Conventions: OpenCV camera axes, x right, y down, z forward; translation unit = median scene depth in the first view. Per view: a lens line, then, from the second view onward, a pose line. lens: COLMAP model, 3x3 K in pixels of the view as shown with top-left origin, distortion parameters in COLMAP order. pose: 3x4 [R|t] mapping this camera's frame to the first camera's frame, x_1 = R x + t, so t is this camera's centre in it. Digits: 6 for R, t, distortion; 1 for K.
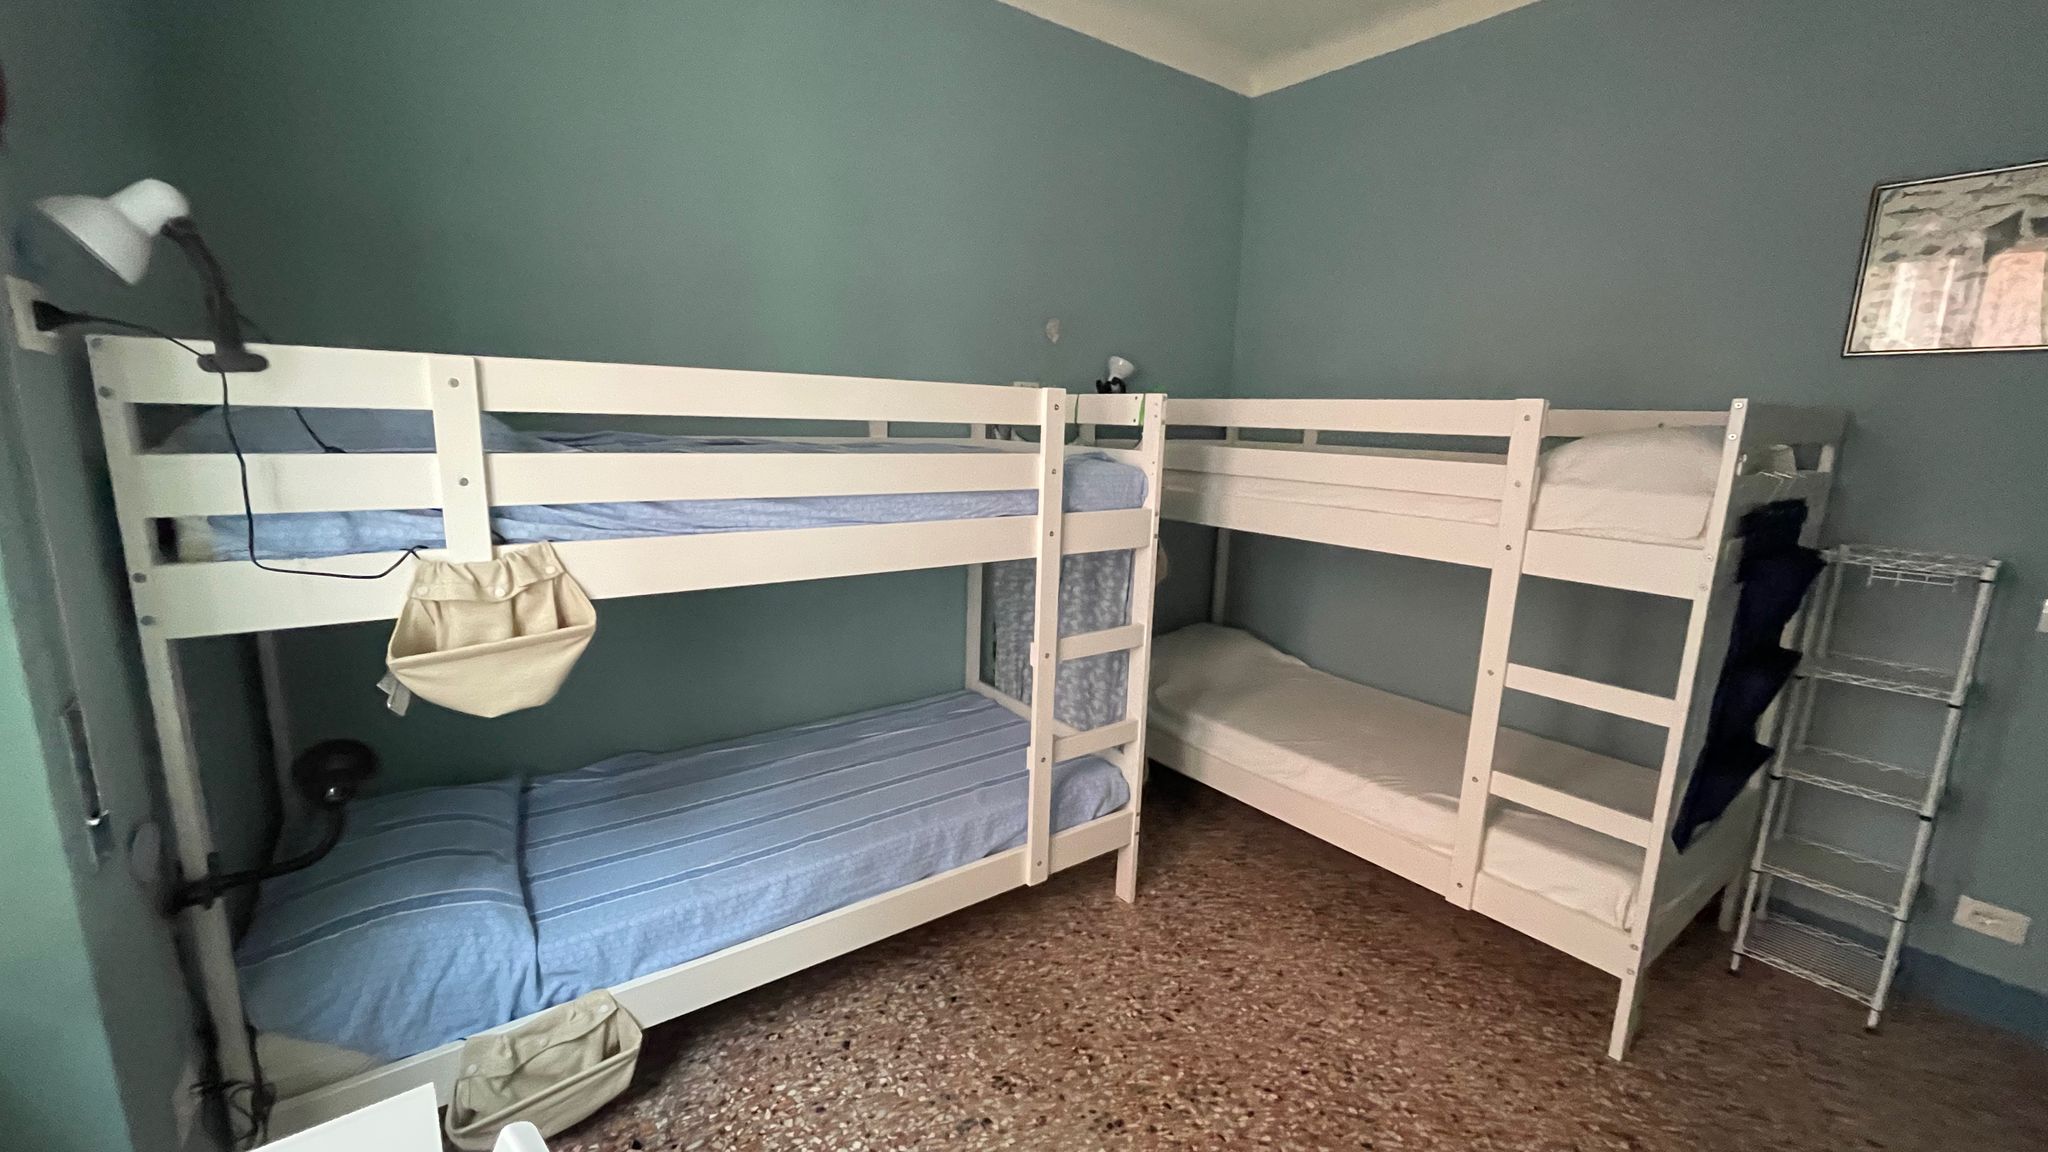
lens RADIAL K [[825.7, 0, 1011.9], [0, 825.7, 582.5], [0, 0, 1]] dist [-0.006871, -0.000151]
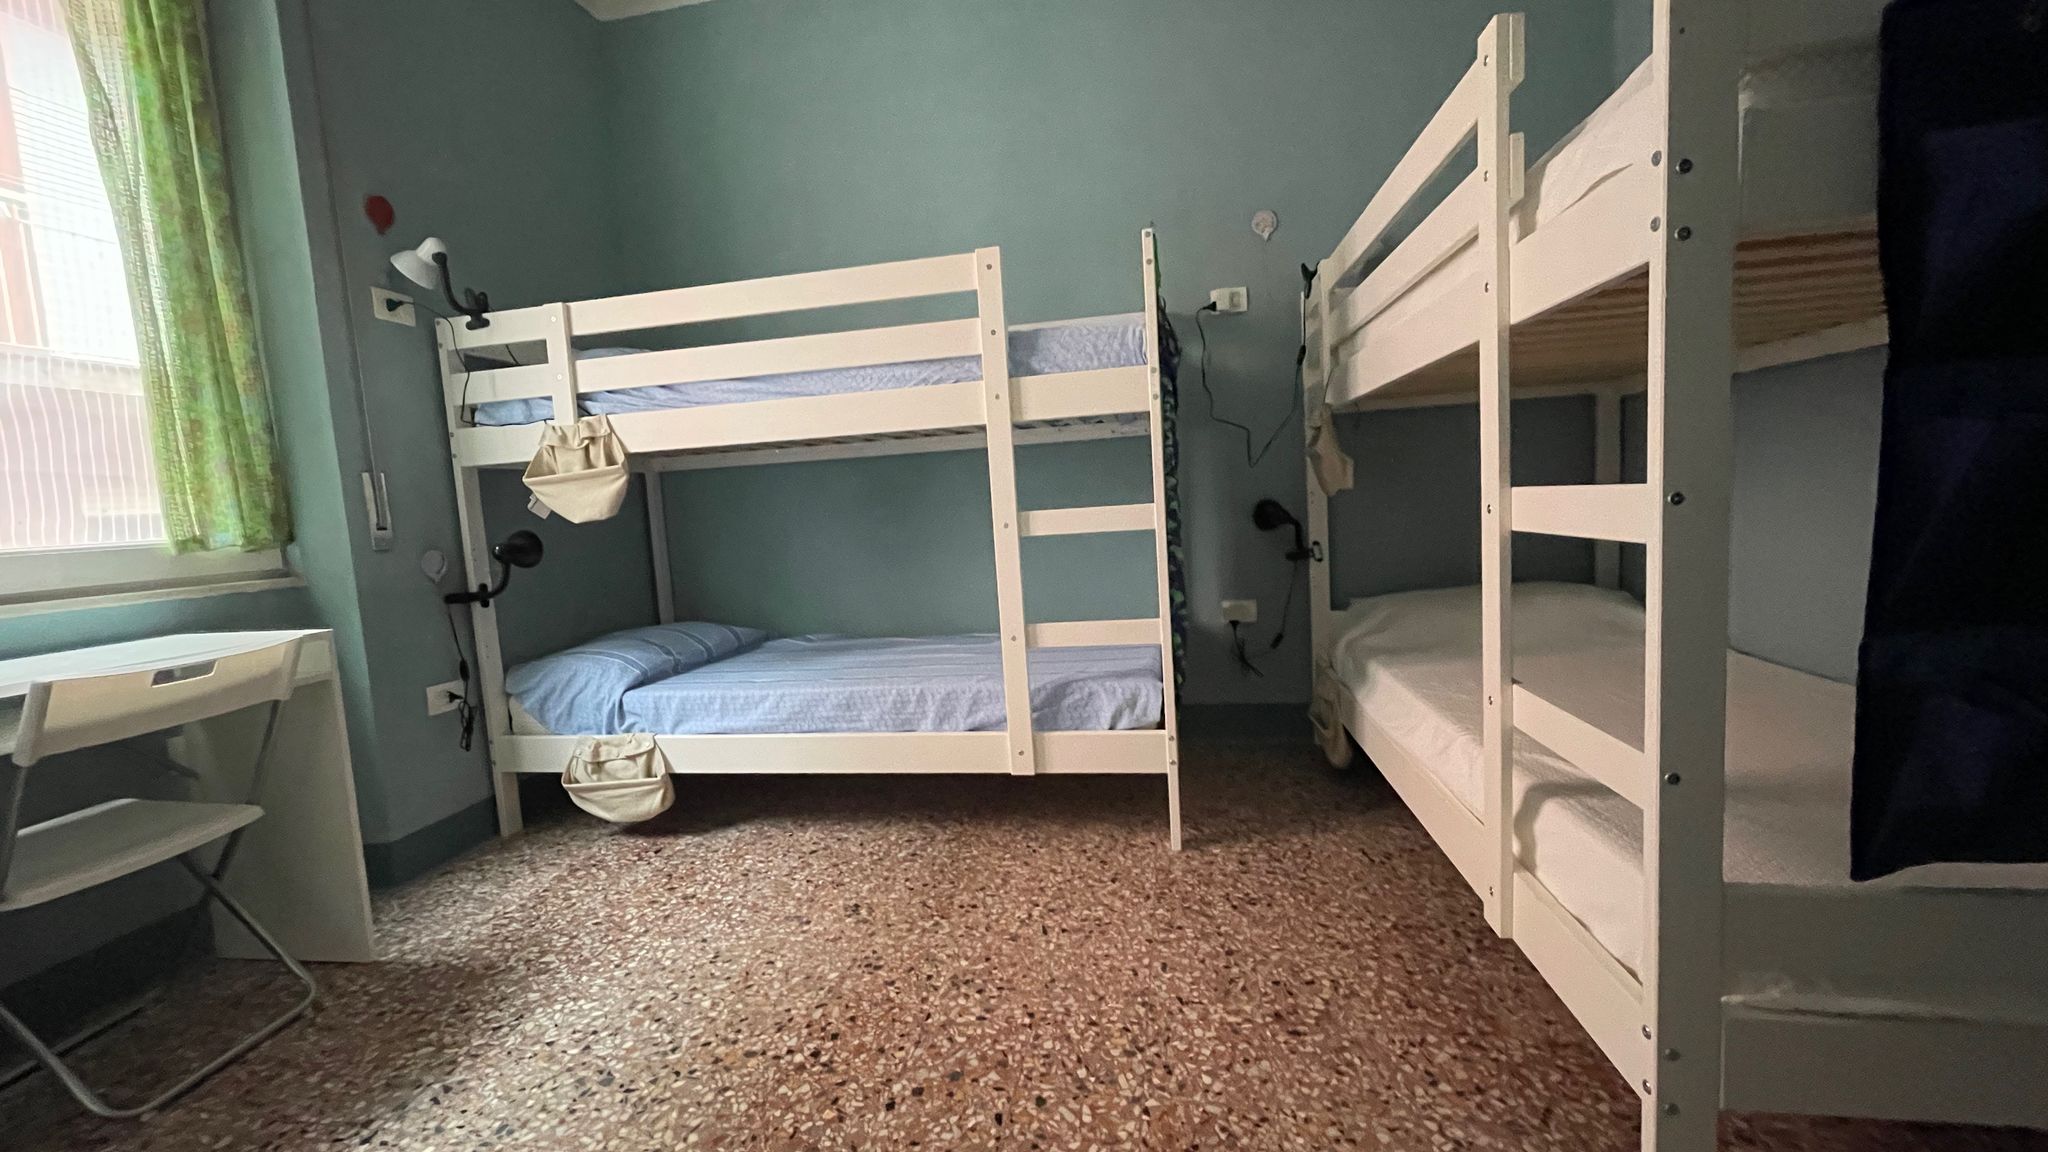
lens RADIAL K [[825.3, 0, 1012.7], [0, 825.3, 578.3], [0, 0, 1]] dist [-0.001929, -0.000080]
pose [[0.681480, -0.001394, -0.731836, 0.891620], [-0.061683, 0.996330, -0.059337, 0.245029], [0.729233, 0.085579, 0.678893, 0.409701]]
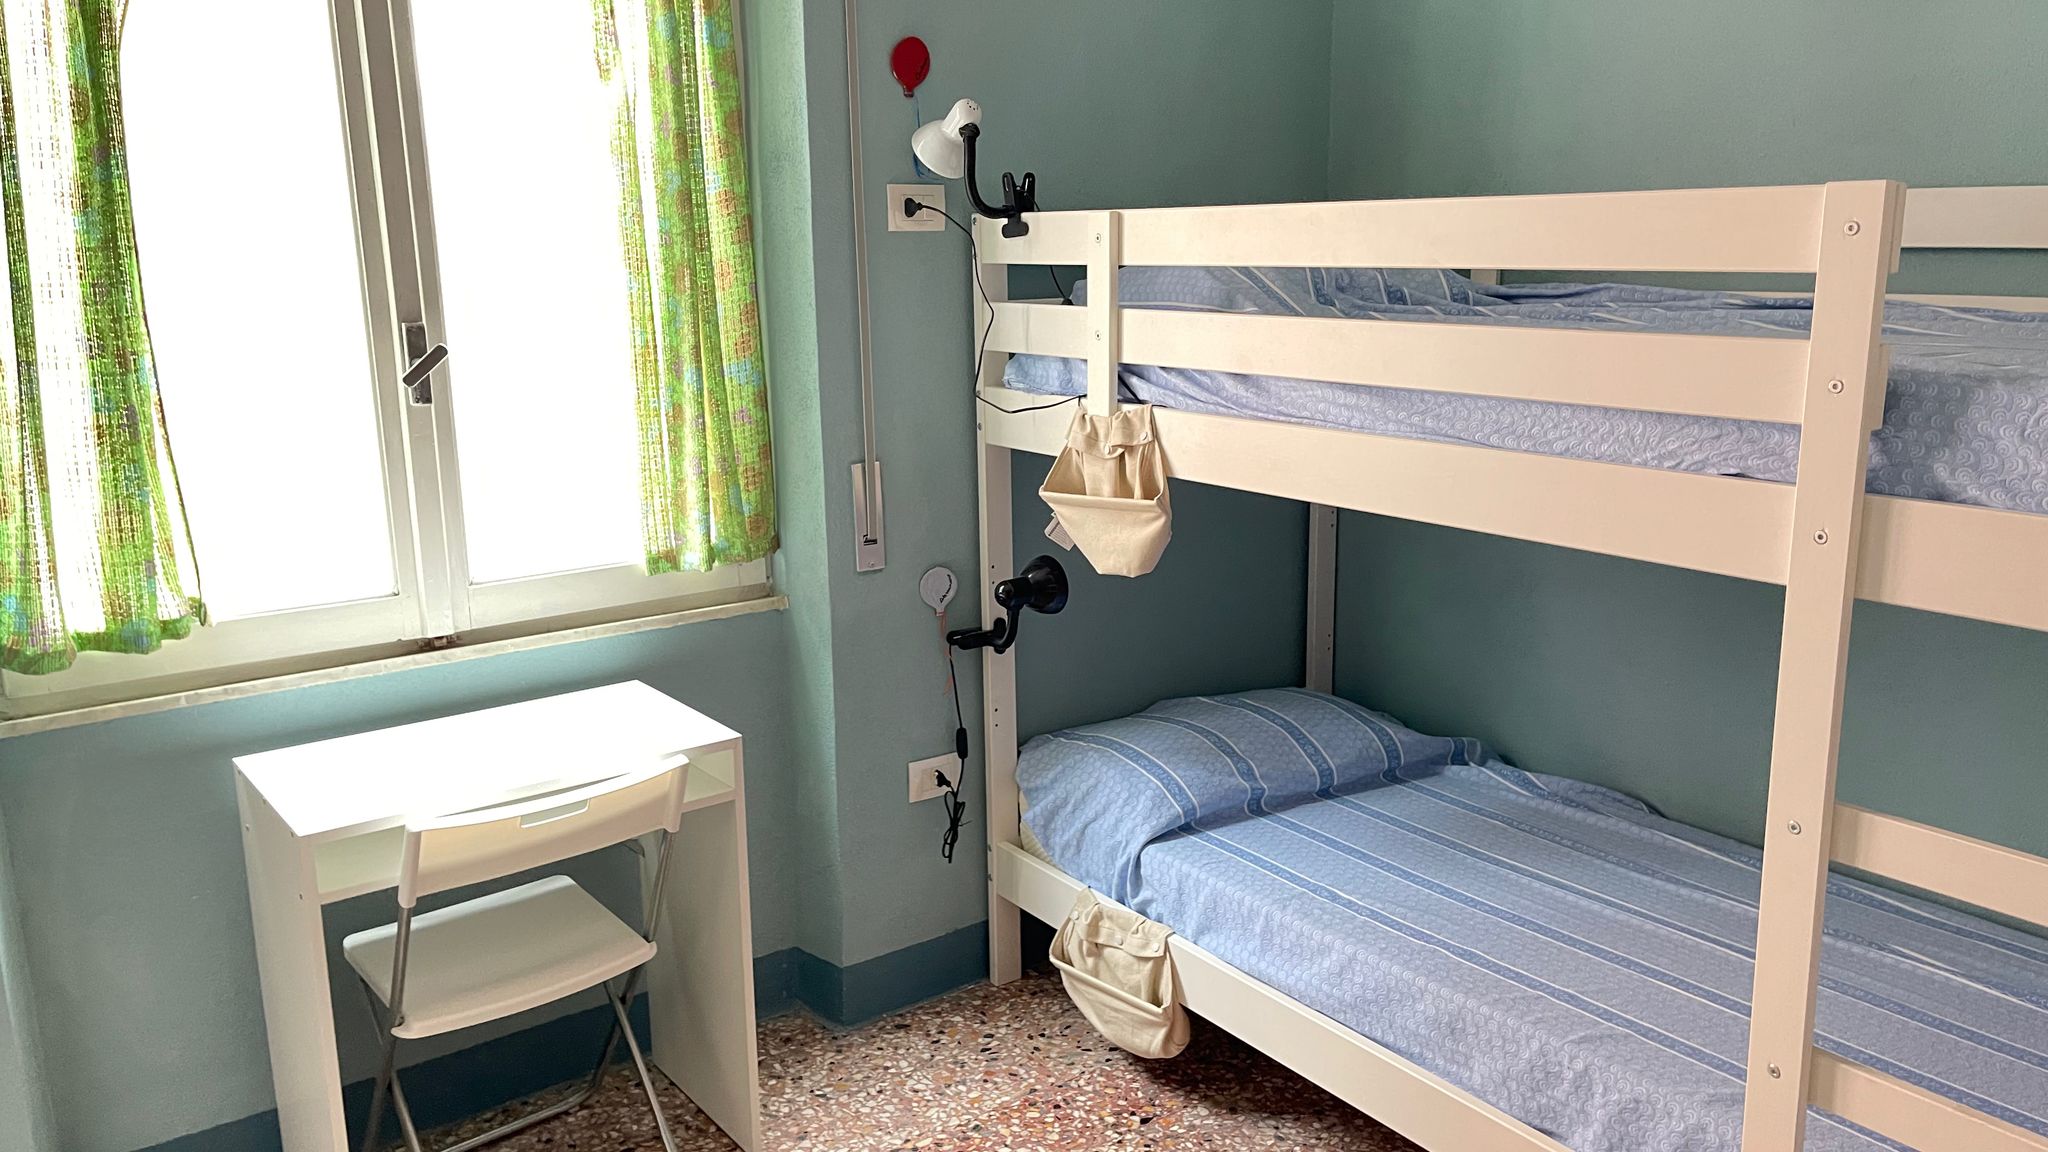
lens RADIAL K [[1543.7, 0, 1031.5], [0, 1543.7, 569.3], [0, 0, 1]] dist [0.091323, -0.129589]
pose [[-0.012796, 0.185456, -0.982569, 0.936380], [-0.181082, 0.965972, 0.184682, -0.133016], [0.983385, 0.180289, 0.021222, 0.679629]]
